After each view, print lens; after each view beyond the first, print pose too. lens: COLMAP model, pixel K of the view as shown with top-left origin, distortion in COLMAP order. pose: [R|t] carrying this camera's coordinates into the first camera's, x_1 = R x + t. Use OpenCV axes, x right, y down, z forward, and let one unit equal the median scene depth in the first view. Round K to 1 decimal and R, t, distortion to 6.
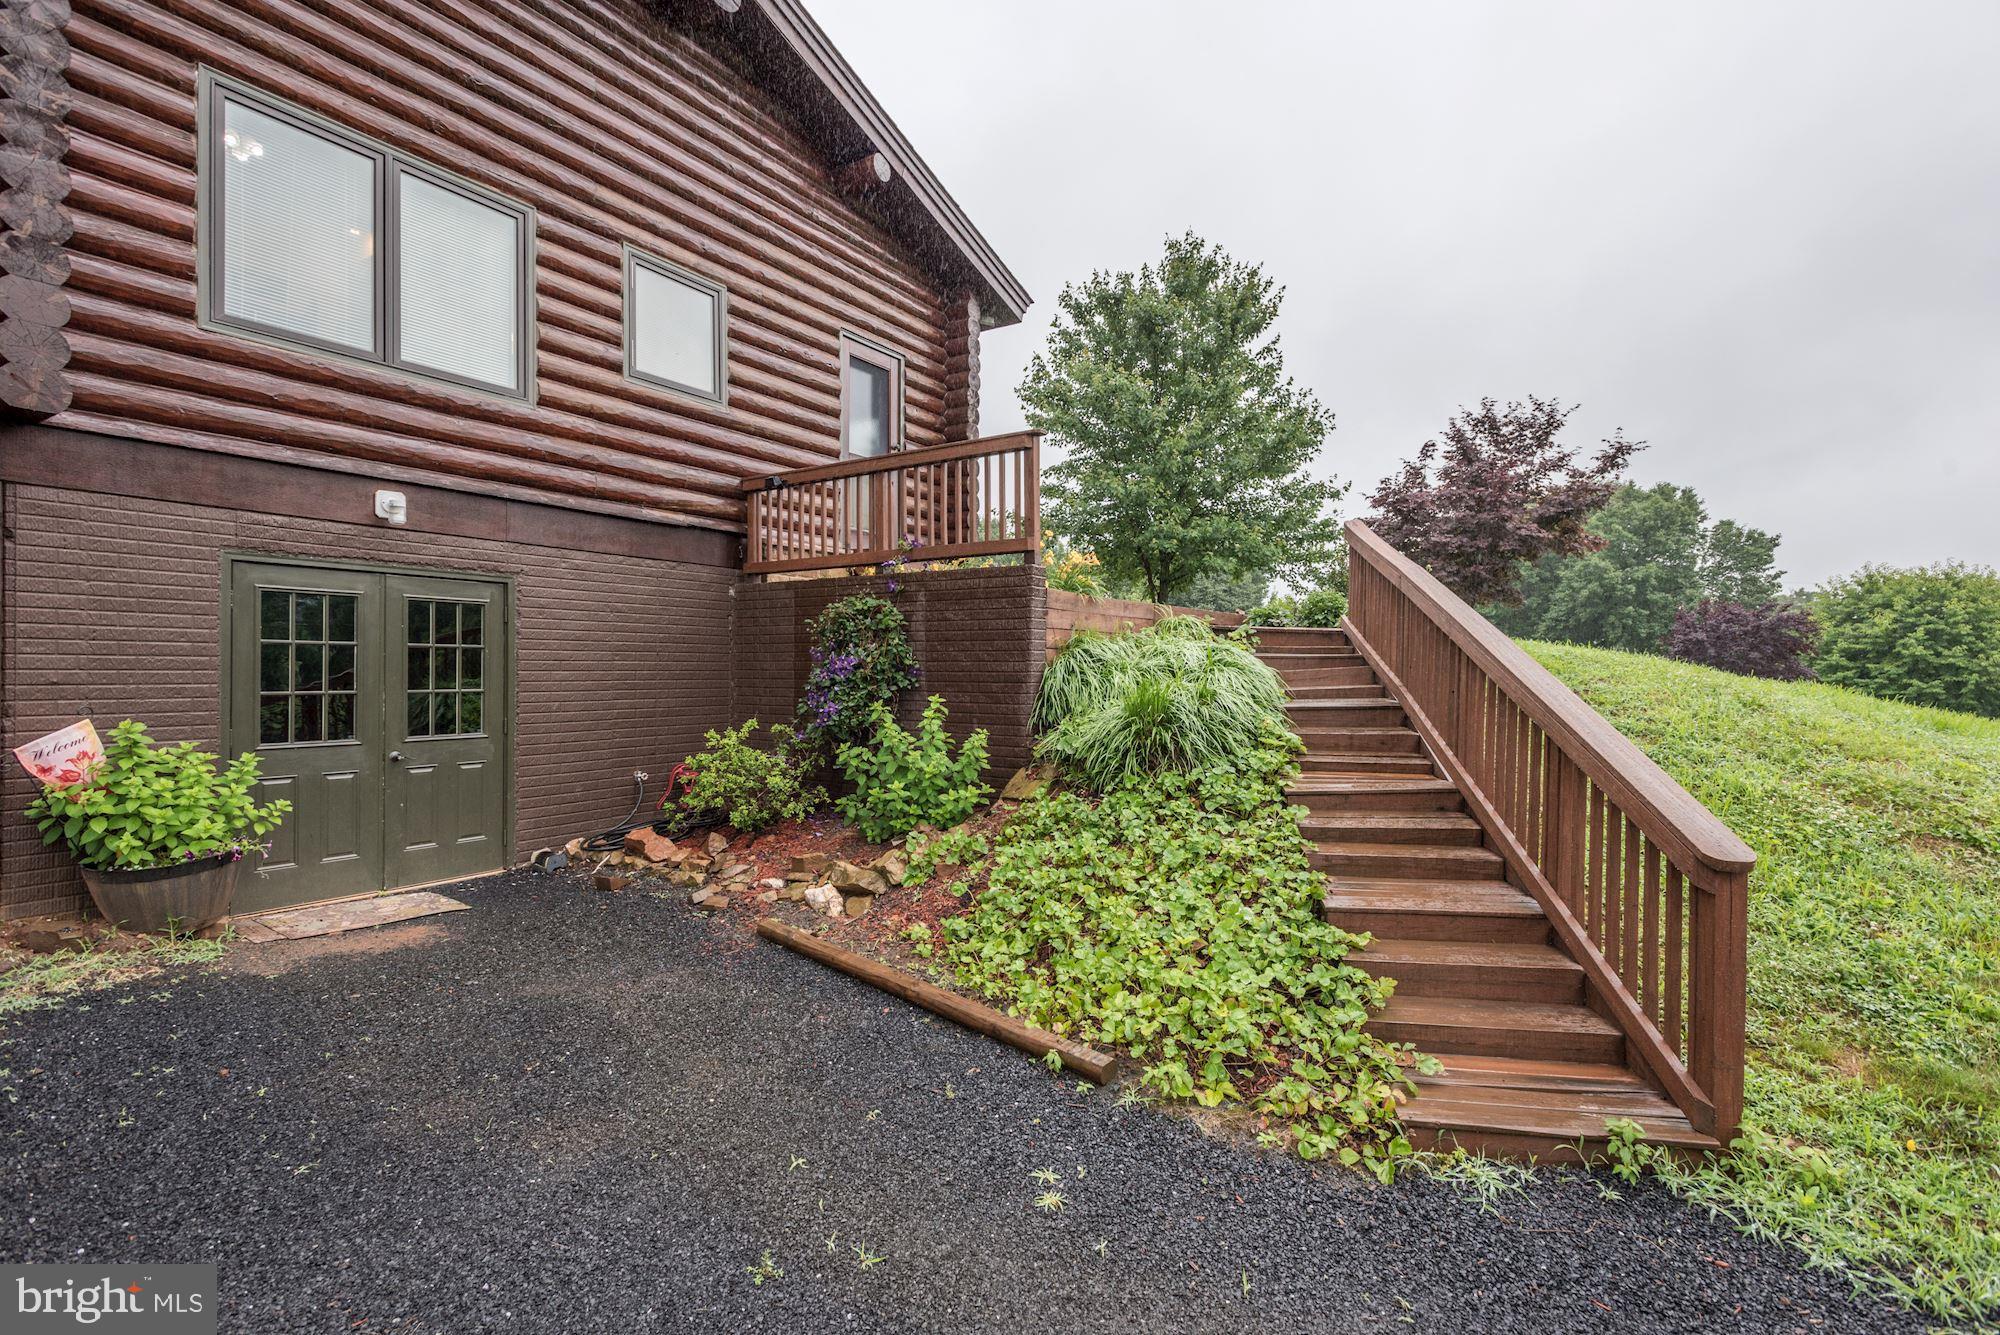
lens RADIAL K [[939.8, 0, 1000.0], [0, 939.8, 667.5], [0, 0, 1]] dist [0.000921, 0.000033]
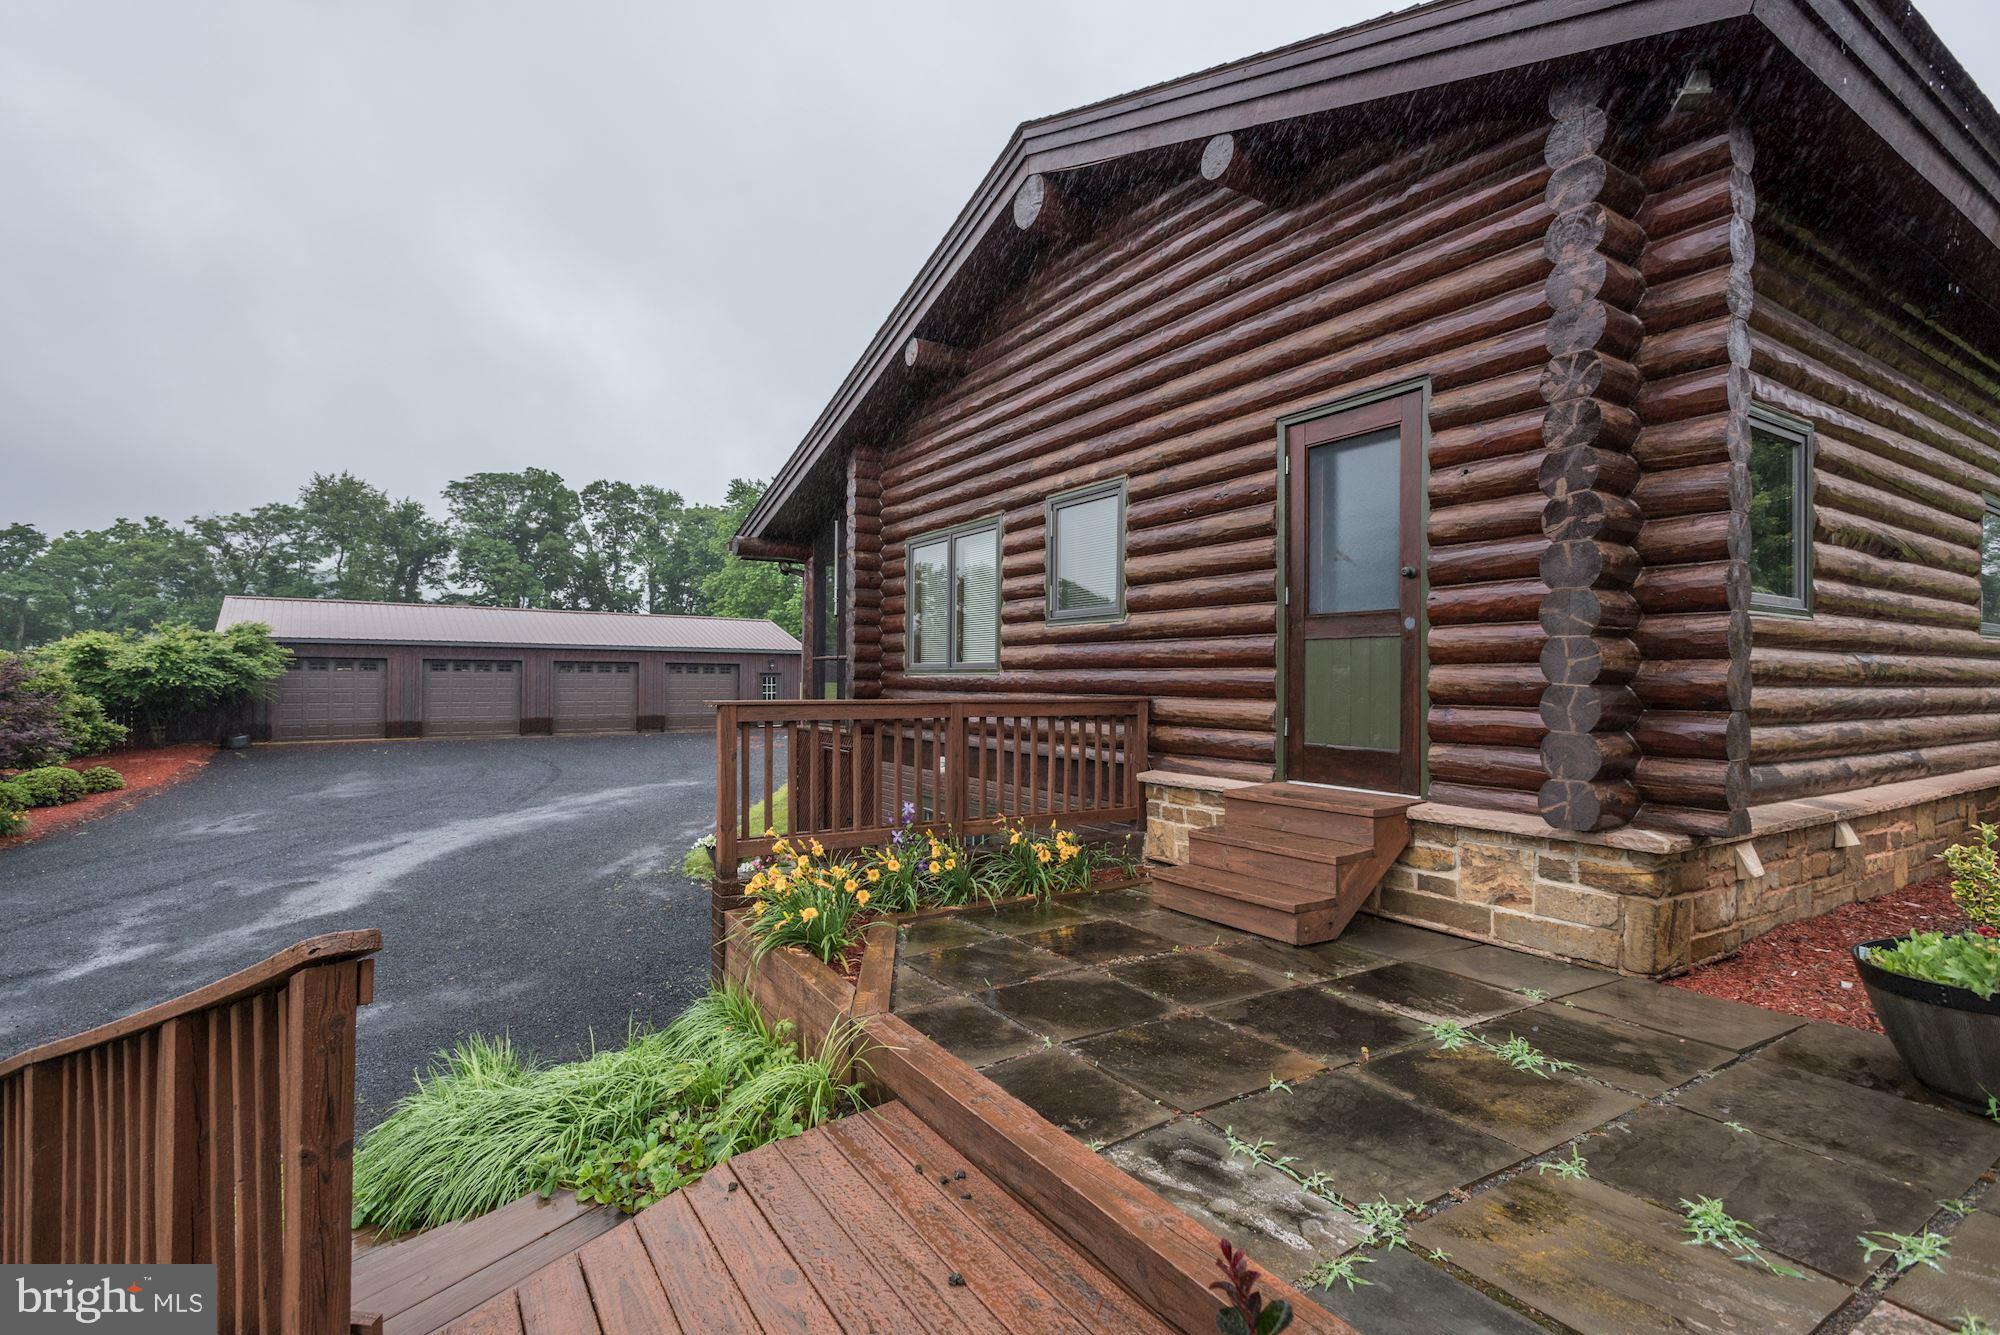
lens RADIAL K [[939.8, 0, 1000.0], [0, 939.8, 667.5], [0, 0, 1]] dist [0.000921, 0.000033]
pose [[-0.425553, -0.012634, -0.904846, 0.534672], [-0.007002, 0.999919, -0.010668, -0.224084], [0.904907, 0.001796, -0.425606, 1.279594]]
